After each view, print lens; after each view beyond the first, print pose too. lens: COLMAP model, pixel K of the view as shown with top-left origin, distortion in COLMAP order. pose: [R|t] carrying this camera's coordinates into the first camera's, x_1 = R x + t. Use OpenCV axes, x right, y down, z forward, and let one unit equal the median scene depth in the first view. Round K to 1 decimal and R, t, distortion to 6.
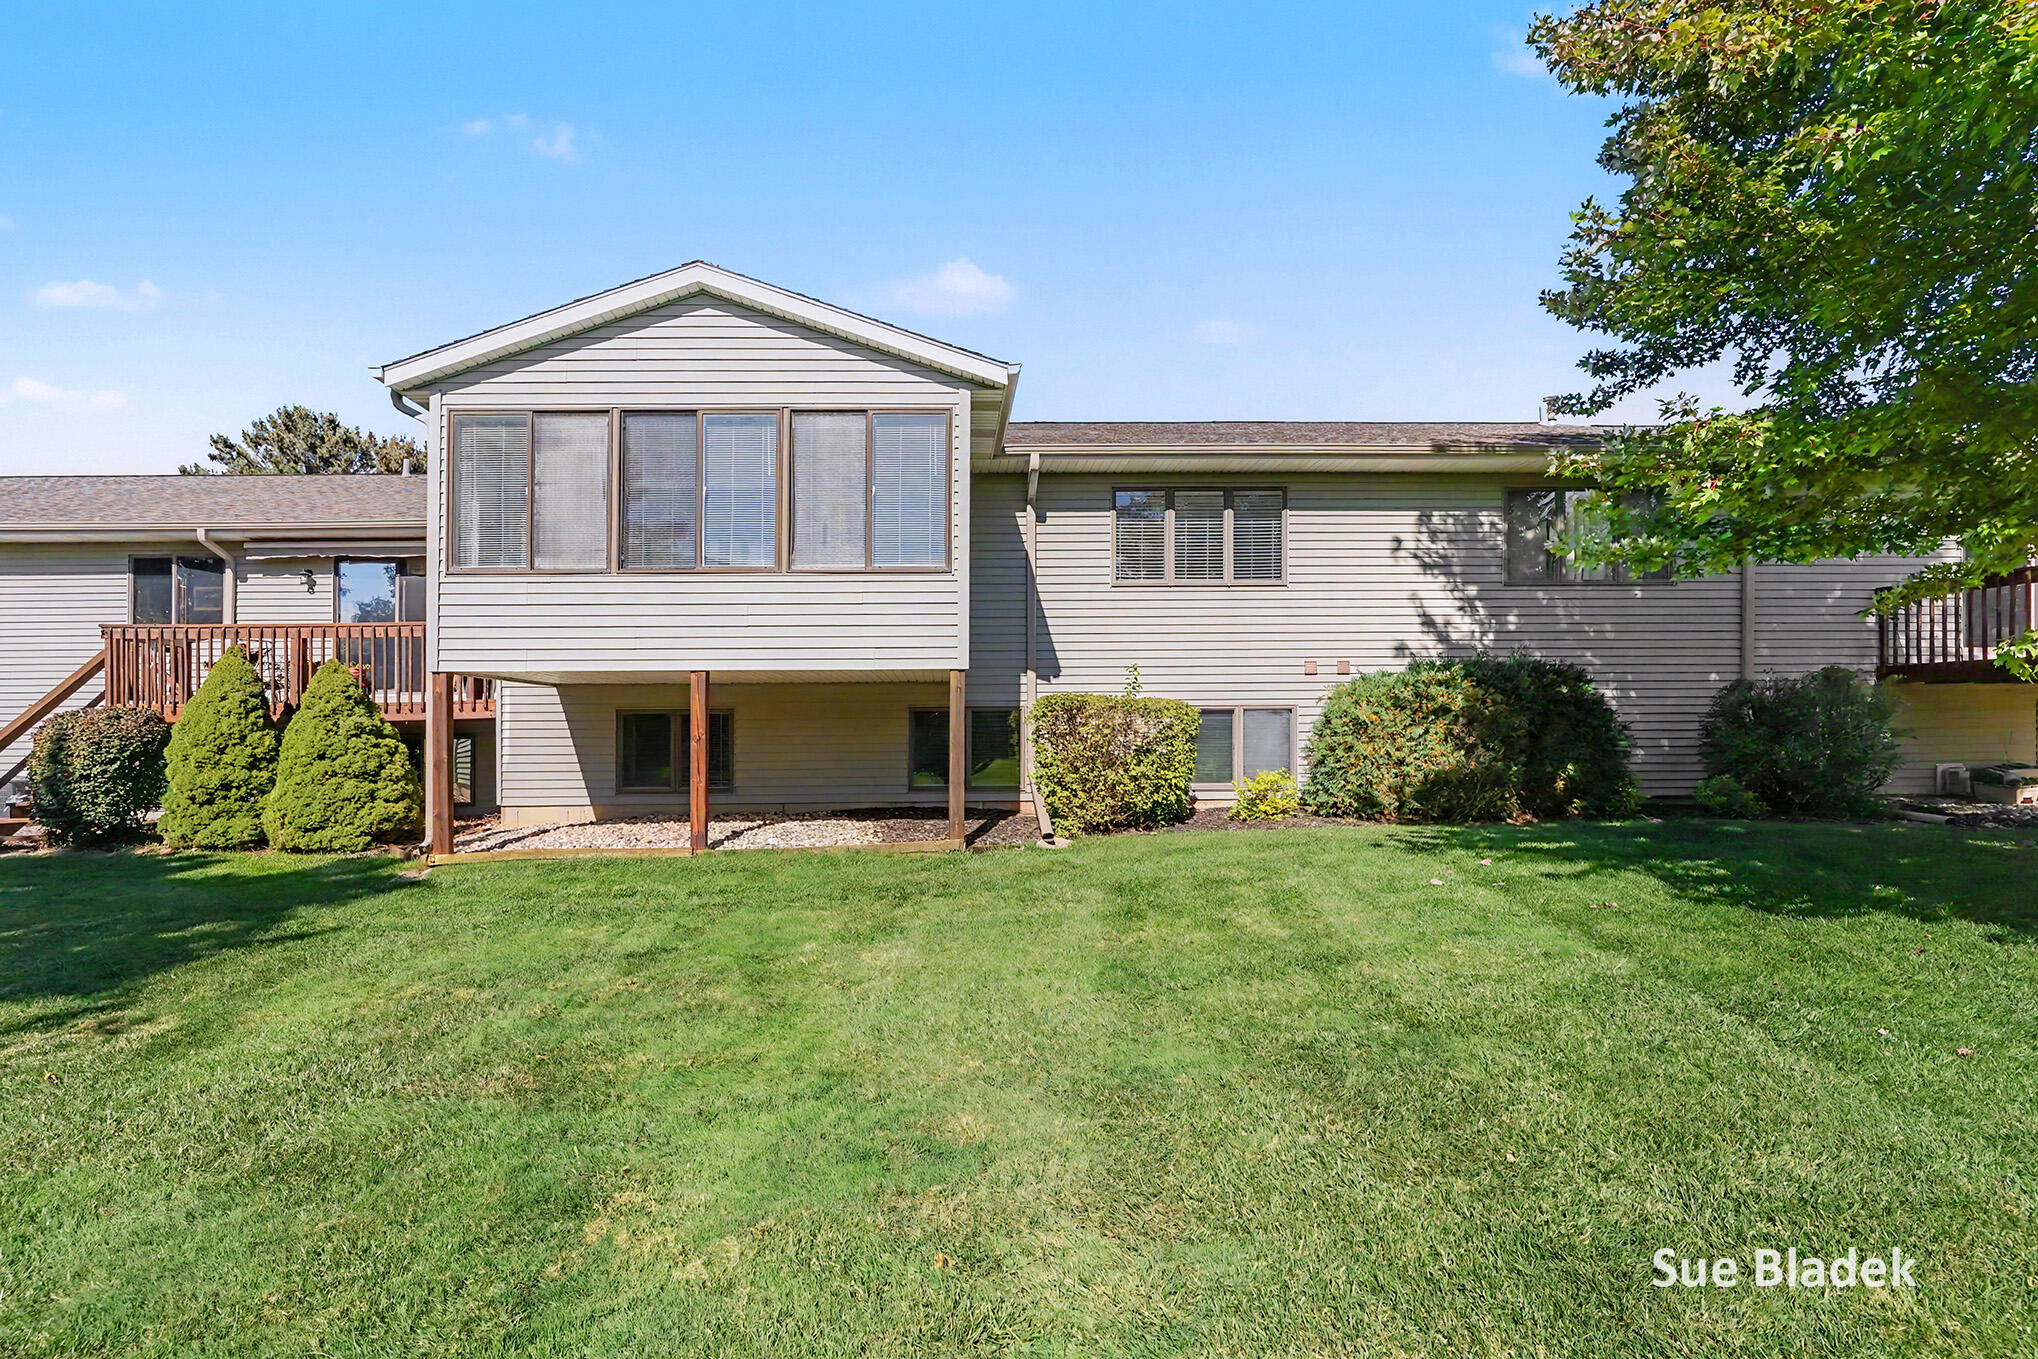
lens RADIAL K [[1025.6, 0, 958.1], [0, 1025.6, 727.5], [0, 0, 1]] dist [-0.002219, -0.000442]
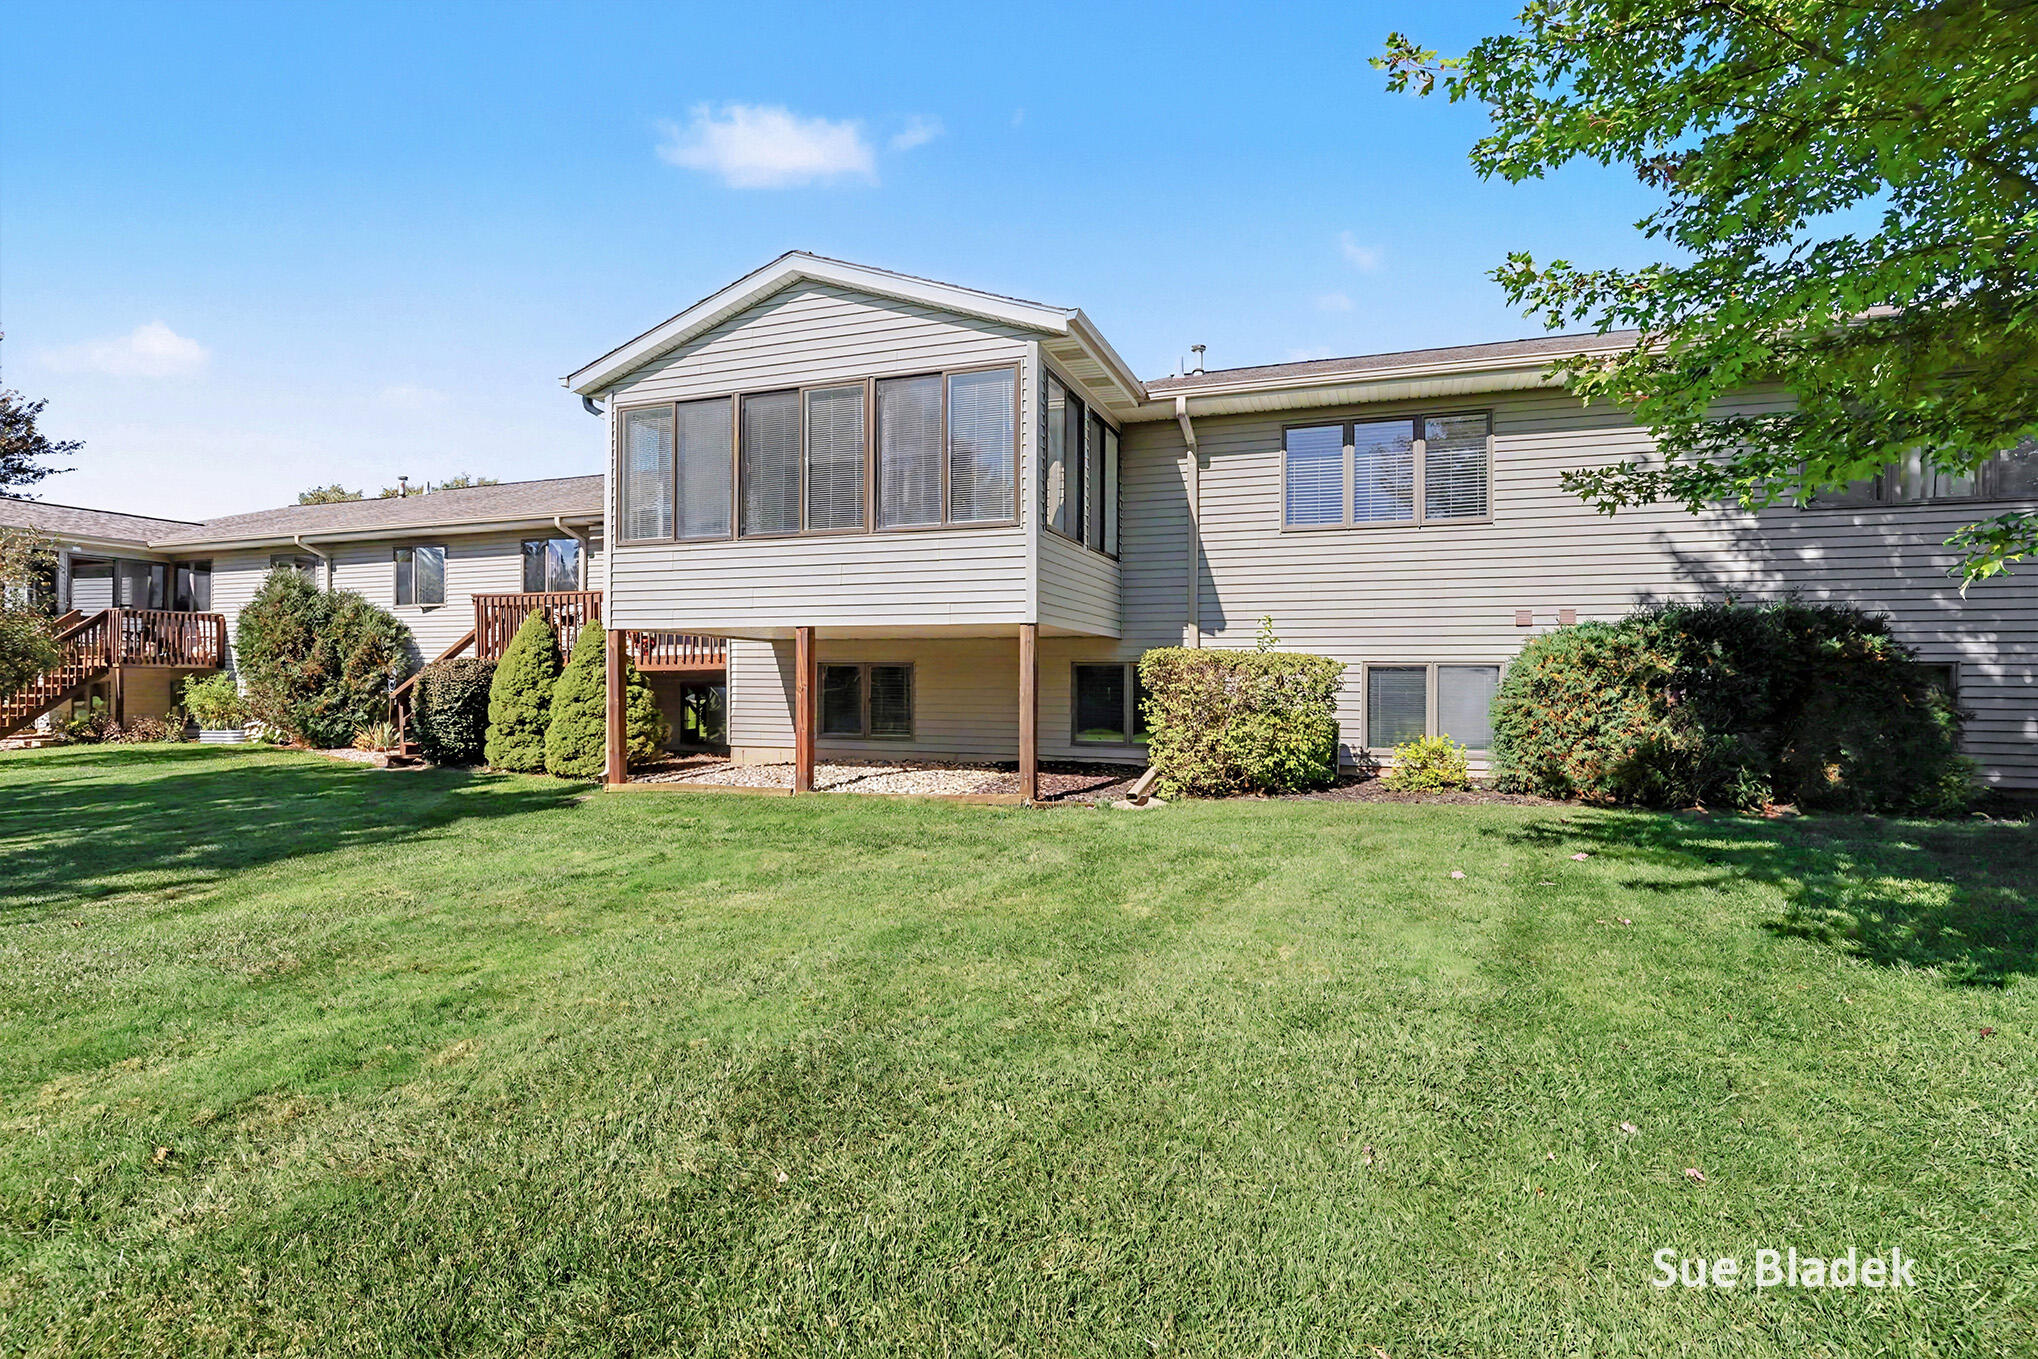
lens RADIAL K [[1006.9, 0, 1019.0], [0, 1006.9, 679.5], [0, 0, 1]] dist [-0.004228, -0.000406]
pose [[0.930471, 0.011970, -0.366170, 0.289937], [-0.012972, 0.999916, -0.000275, -0.001657], [0.366136, 0.005006, 0.930548, 0.074537]]
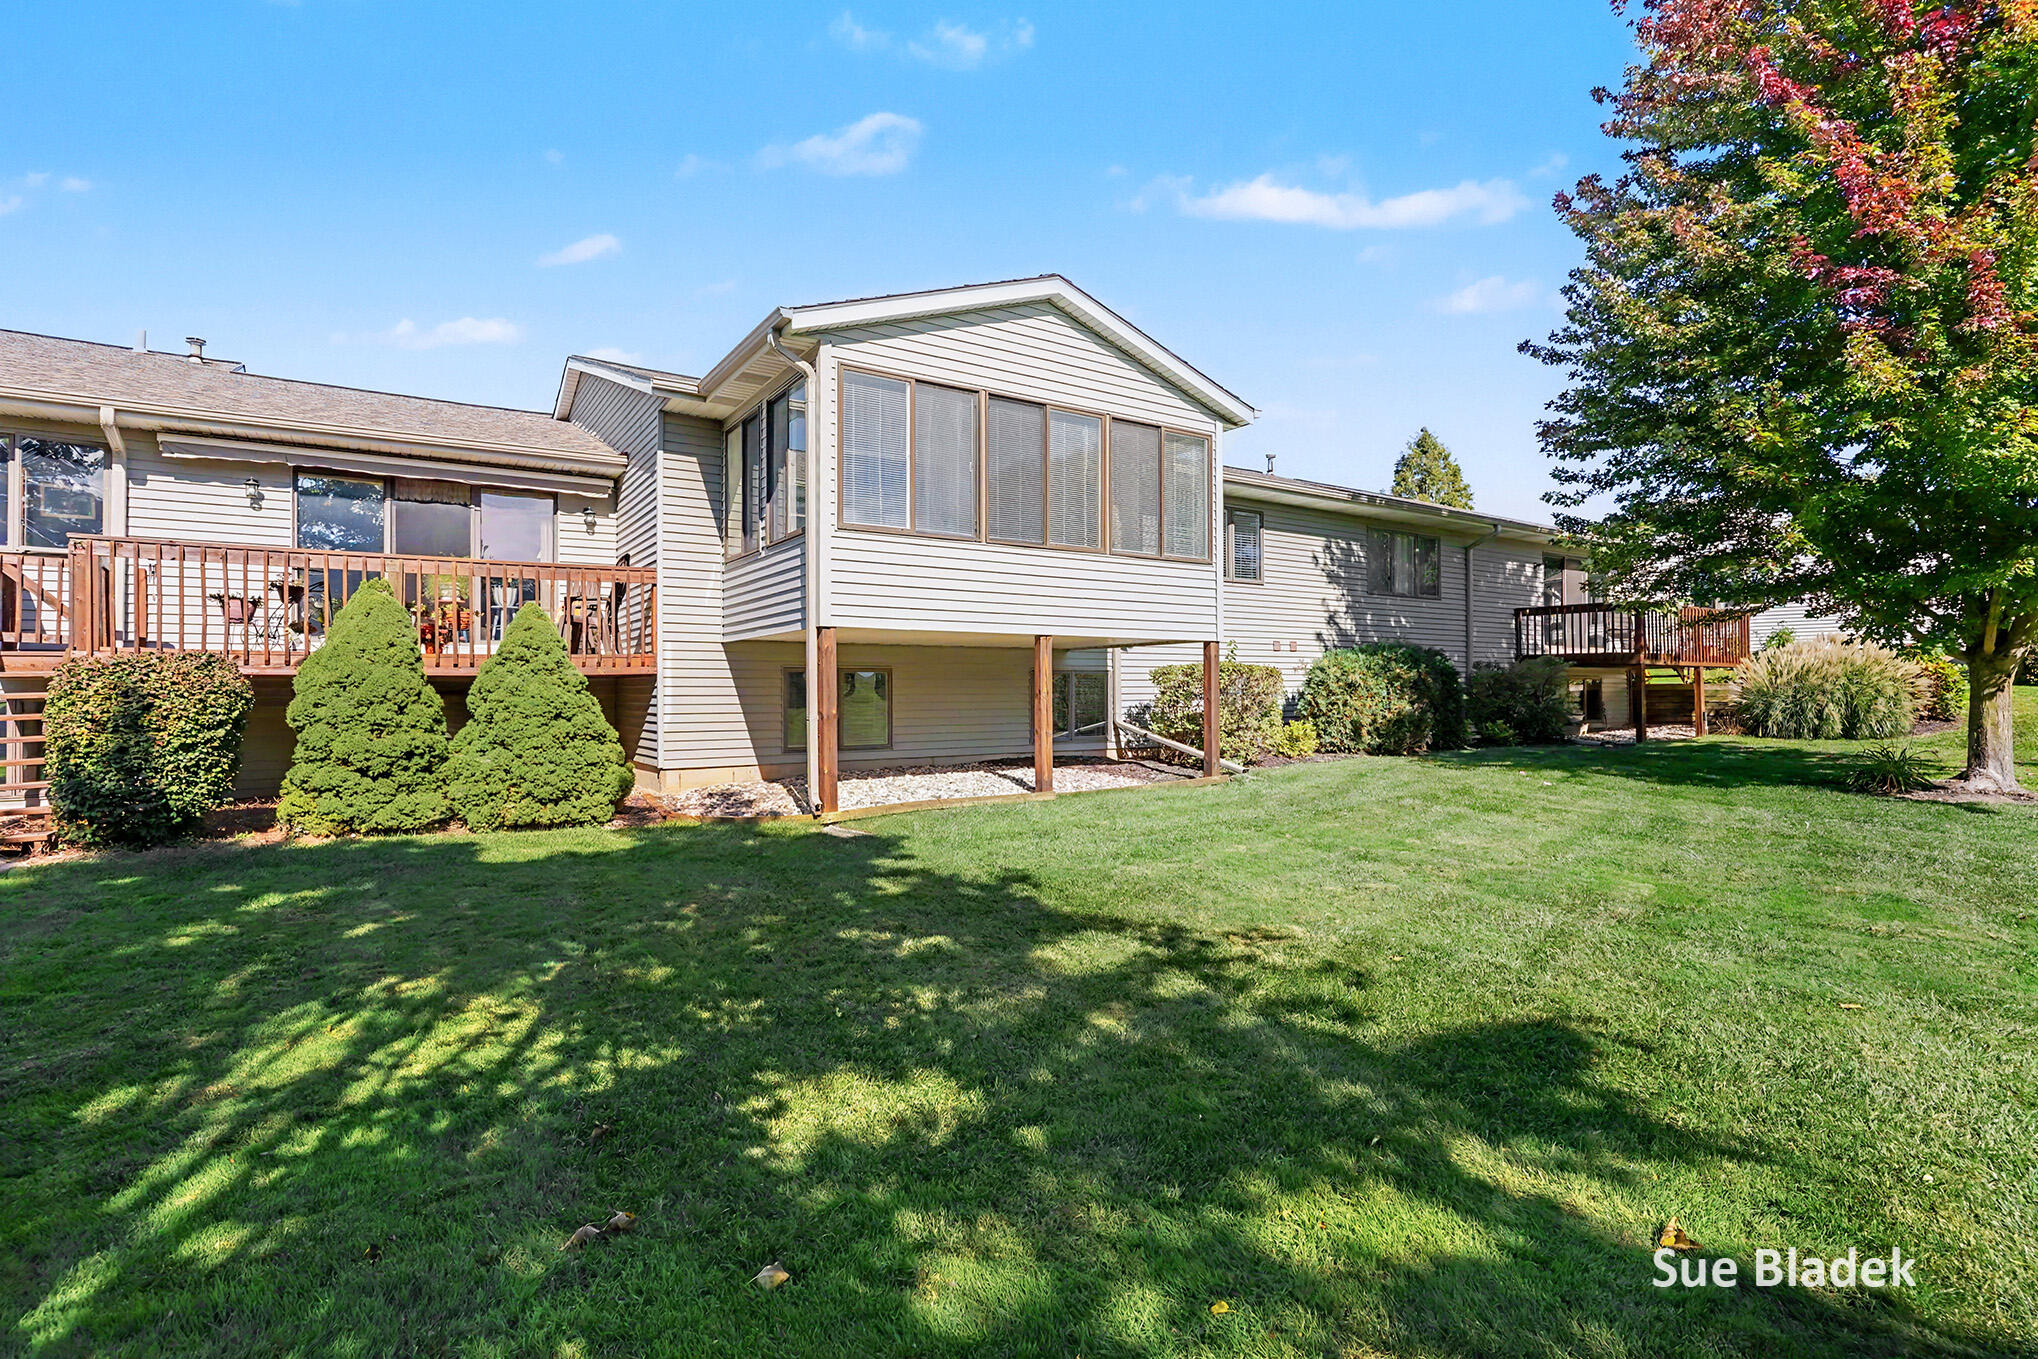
lens RADIAL K [[963.9, 0, 1019.0], [0, 963.9, 679.5], [0, 0, 1]] dist [0.000880, 0.000266]
pose [[0.850351, 0.011815, 0.526083, -0.679489], [-0.005512, 0.999893, -0.013546, 0.005989], [-0.526187, 0.008619, 0.850325, 0.096090]]
